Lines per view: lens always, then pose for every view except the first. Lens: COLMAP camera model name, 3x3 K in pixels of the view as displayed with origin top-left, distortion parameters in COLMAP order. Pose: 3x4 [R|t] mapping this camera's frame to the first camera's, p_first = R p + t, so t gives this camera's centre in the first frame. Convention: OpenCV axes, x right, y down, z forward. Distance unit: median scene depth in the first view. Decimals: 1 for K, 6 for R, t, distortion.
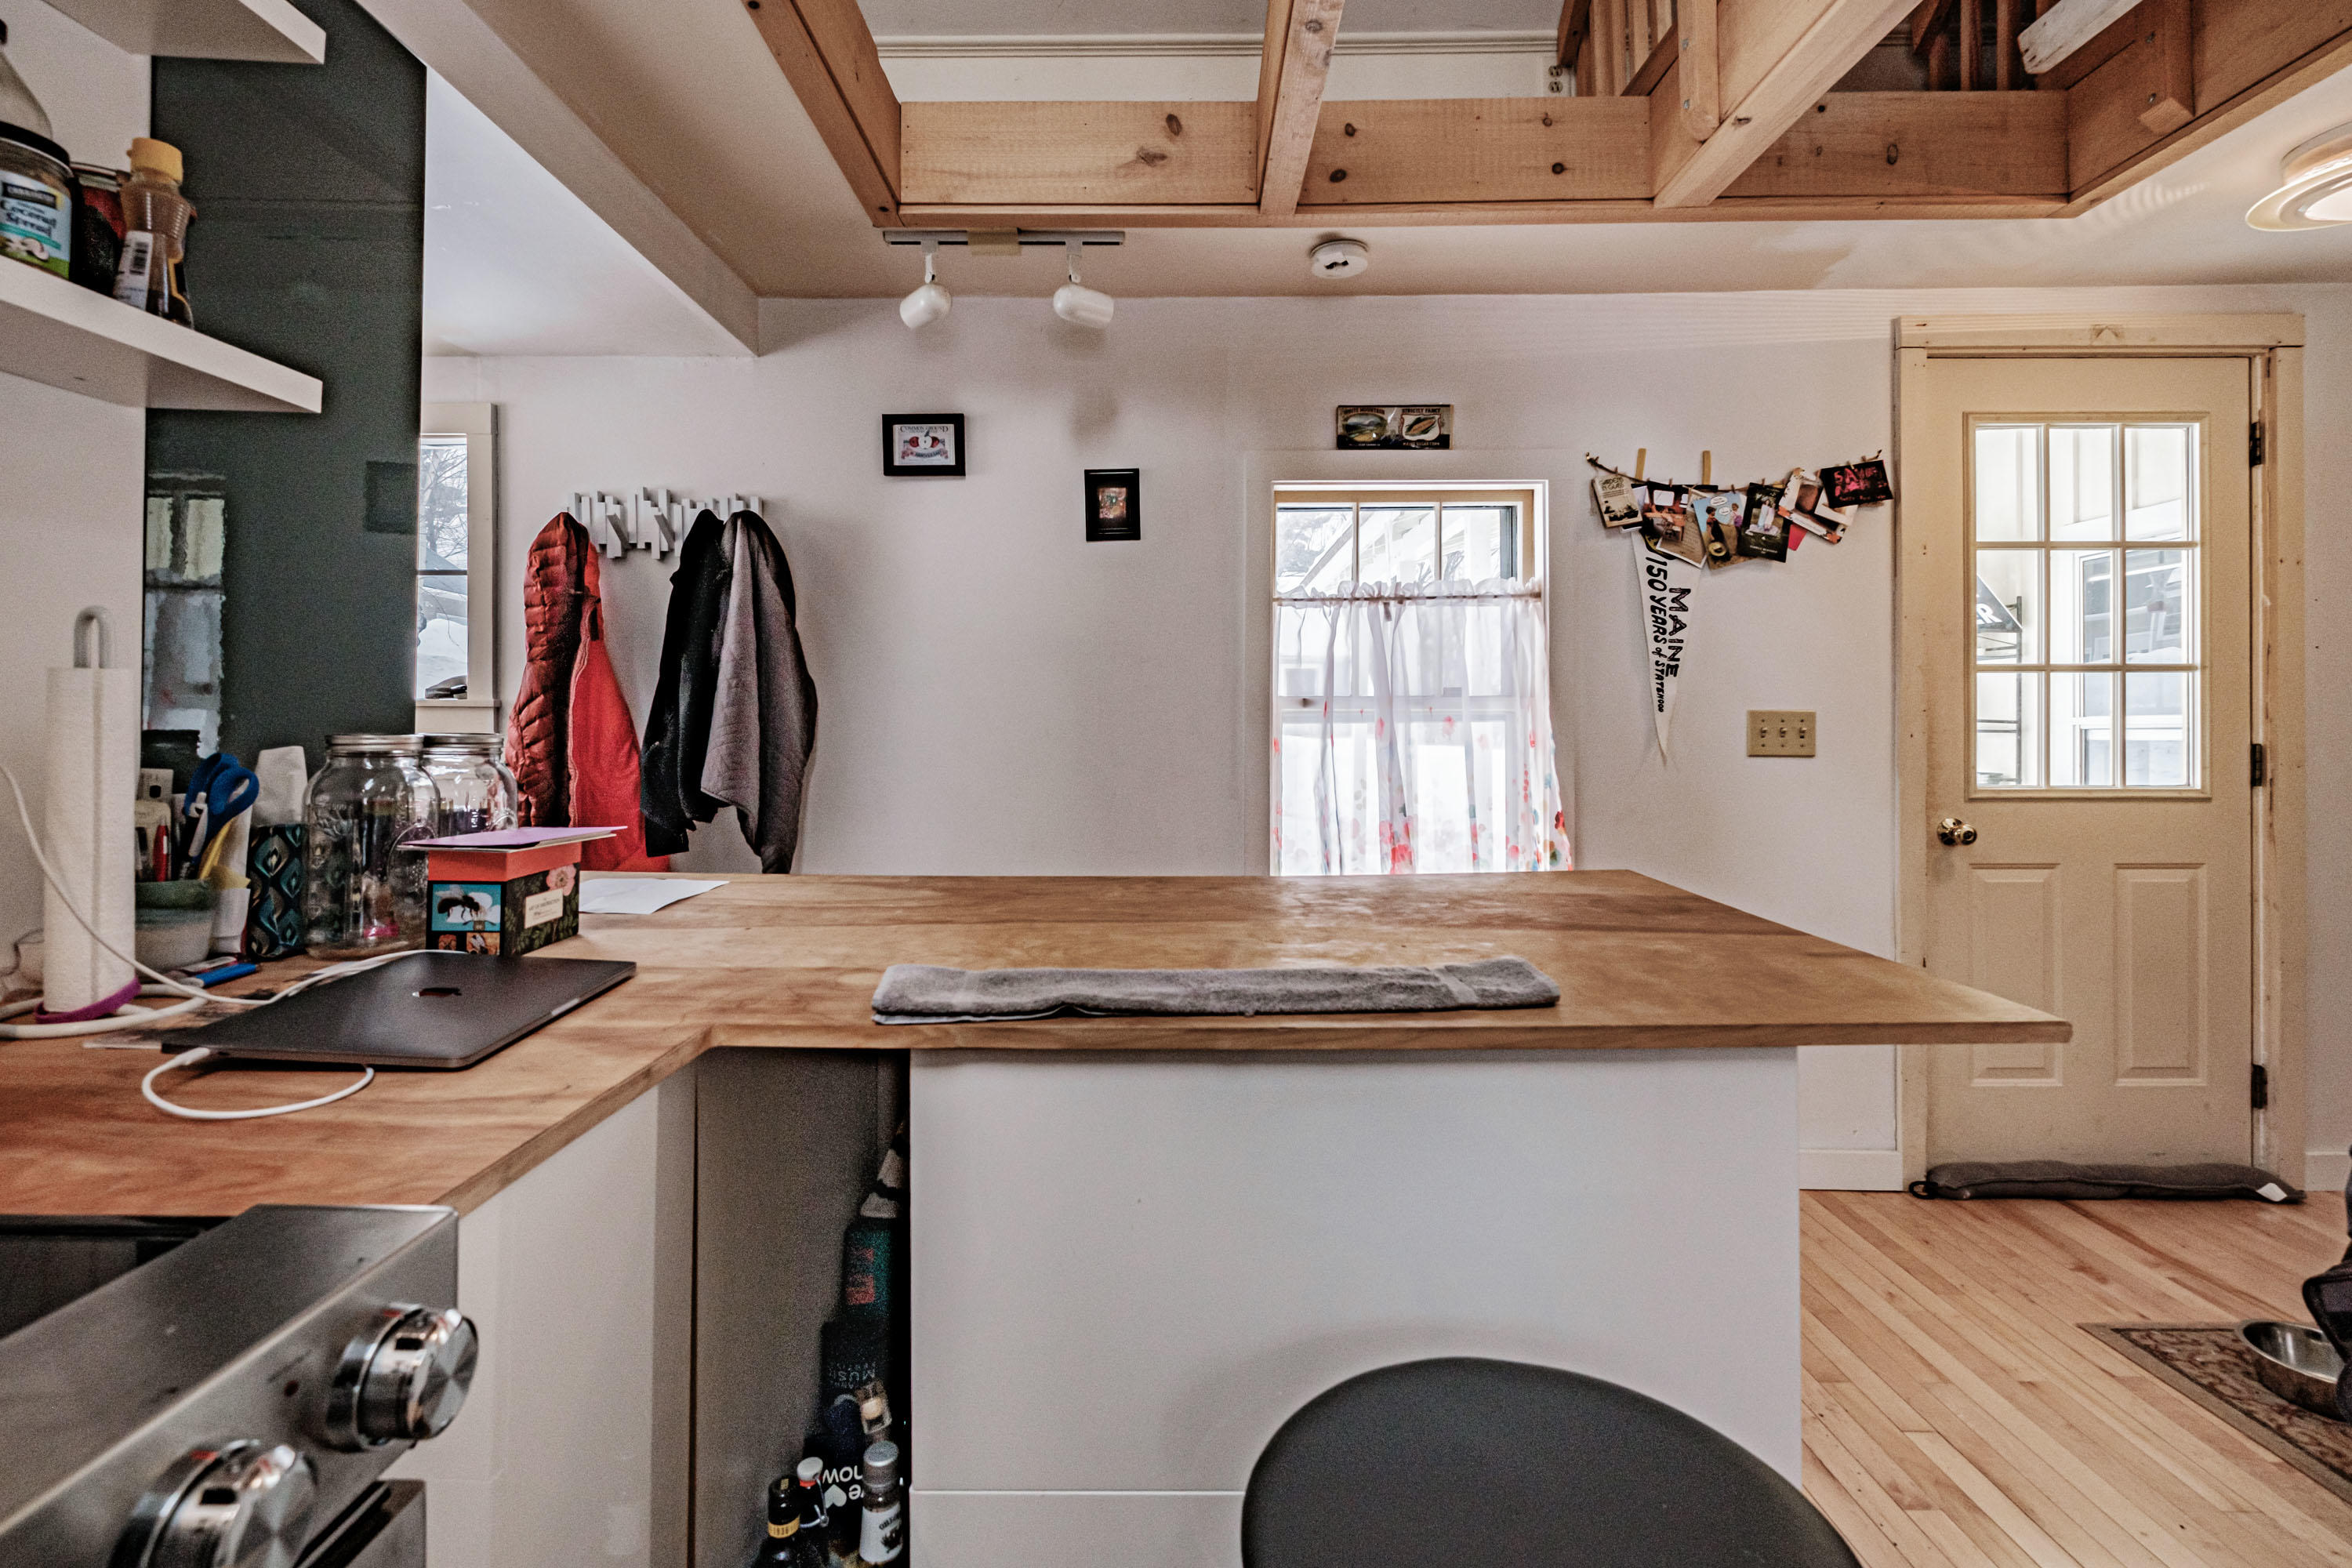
lens RADIAL K [[1042.4, 0, 1154.3], [0, 1042.4, 724.1], [0, 0, 1]] dist [0.003592, -0.004192]
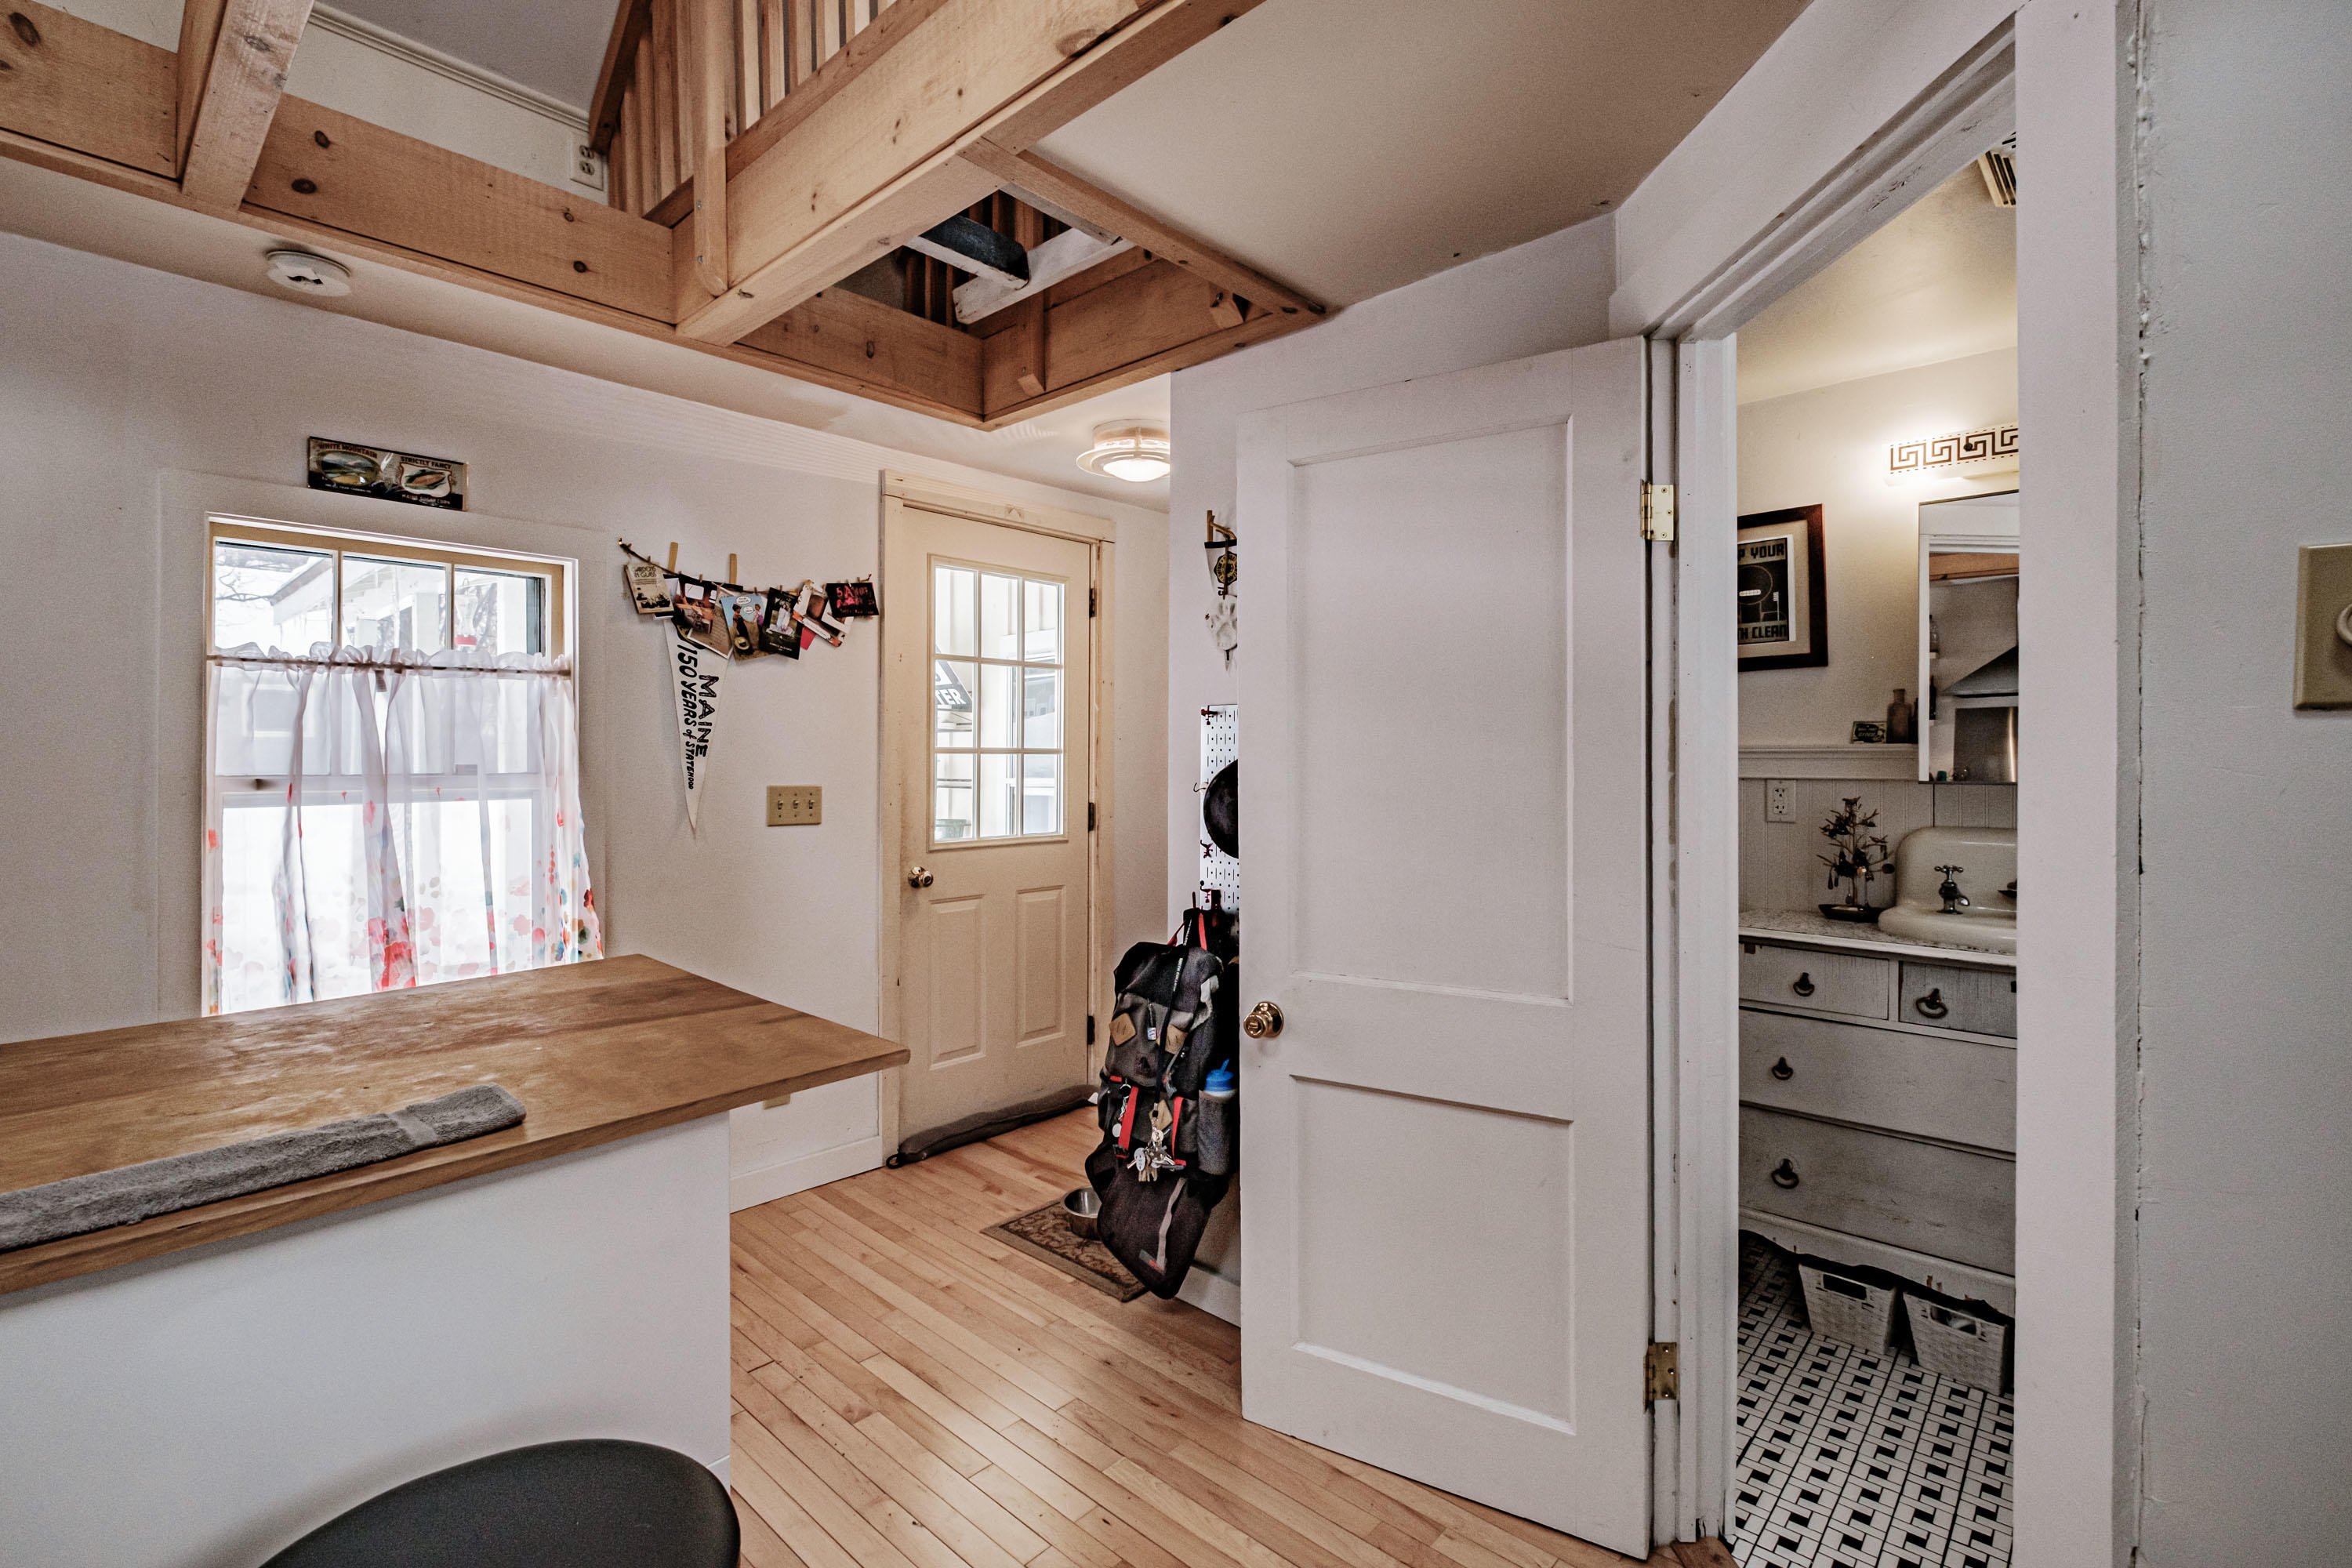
lens RADIAL K [[1049.3, 0, 1170.4], [0, 1049.3, 763.5], [0, 0, 1]] dist [0.010532, -0.007748]
pose [[0.667789, -0.000062, 0.744351, 0.005631], [-0.007504, 0.999949, 0.006816, -0.050418], [-0.744313, -0.010137, 0.667754, -0.102090]]
